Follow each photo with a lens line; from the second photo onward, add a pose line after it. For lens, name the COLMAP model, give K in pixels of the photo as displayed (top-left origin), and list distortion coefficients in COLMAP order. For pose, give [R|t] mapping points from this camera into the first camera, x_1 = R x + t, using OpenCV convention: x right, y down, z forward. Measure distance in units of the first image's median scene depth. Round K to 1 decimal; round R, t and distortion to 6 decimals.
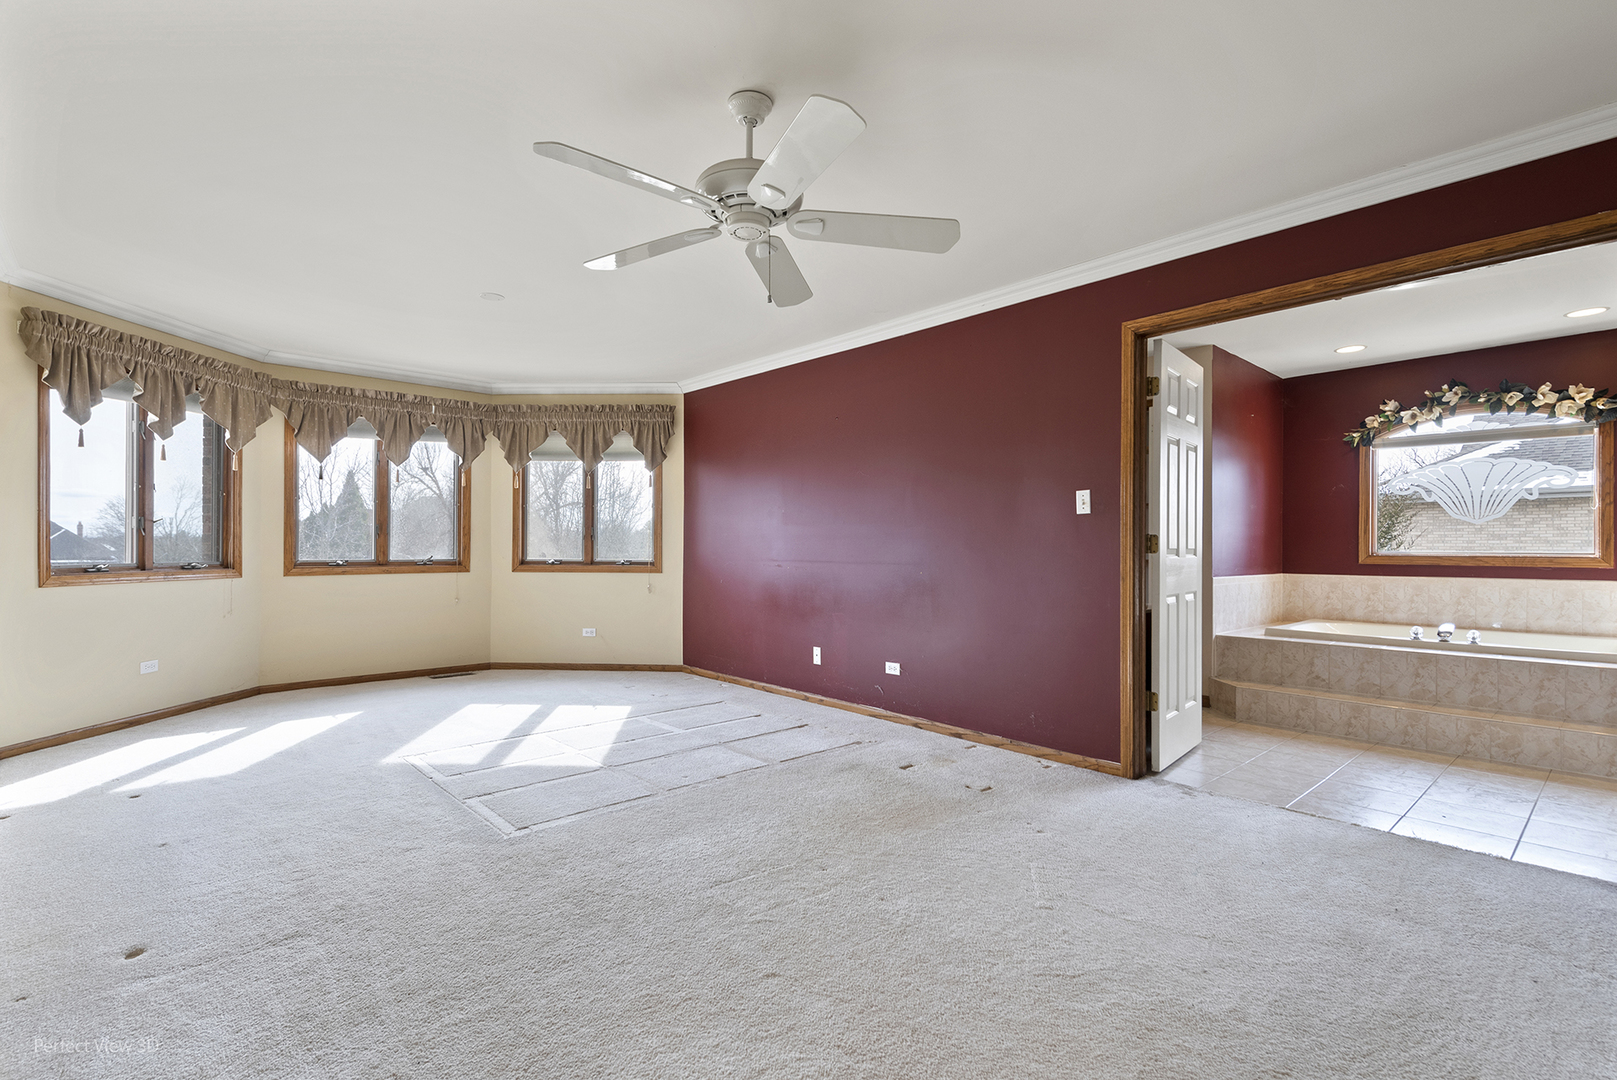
lens RADIAL K [[738.2, 0, 808.5], [0, 738.2, 540.0], [0, 0, 1]] dist [0.001030, 0.000215]
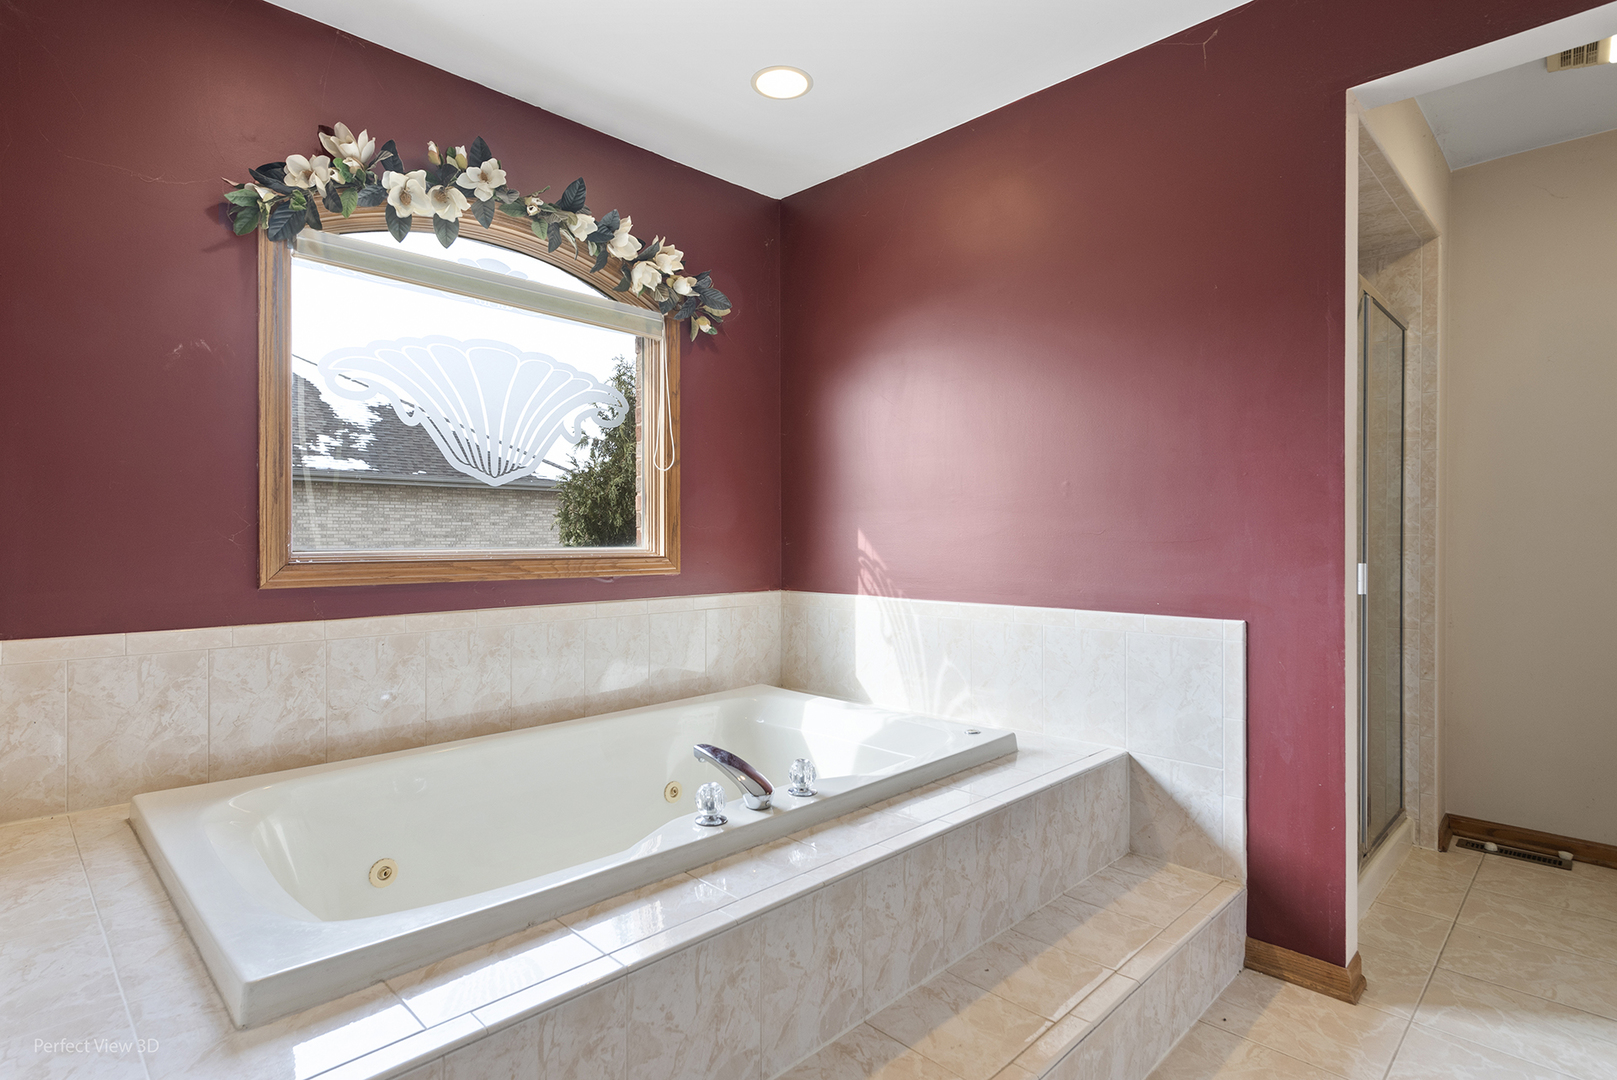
lens RADIAL K [[824.5, 0, 808.5], [0, 824.5, 540.0], [0, 0, 1]] dist [0.000085, -0.000043]
pose [[-0.059334, -0.006086, 0.998220, 0.387058], [-0.012473, 0.999908, 0.005355, 0.005530], [-0.998160, -0.012133, -0.059404, 0.830679]]
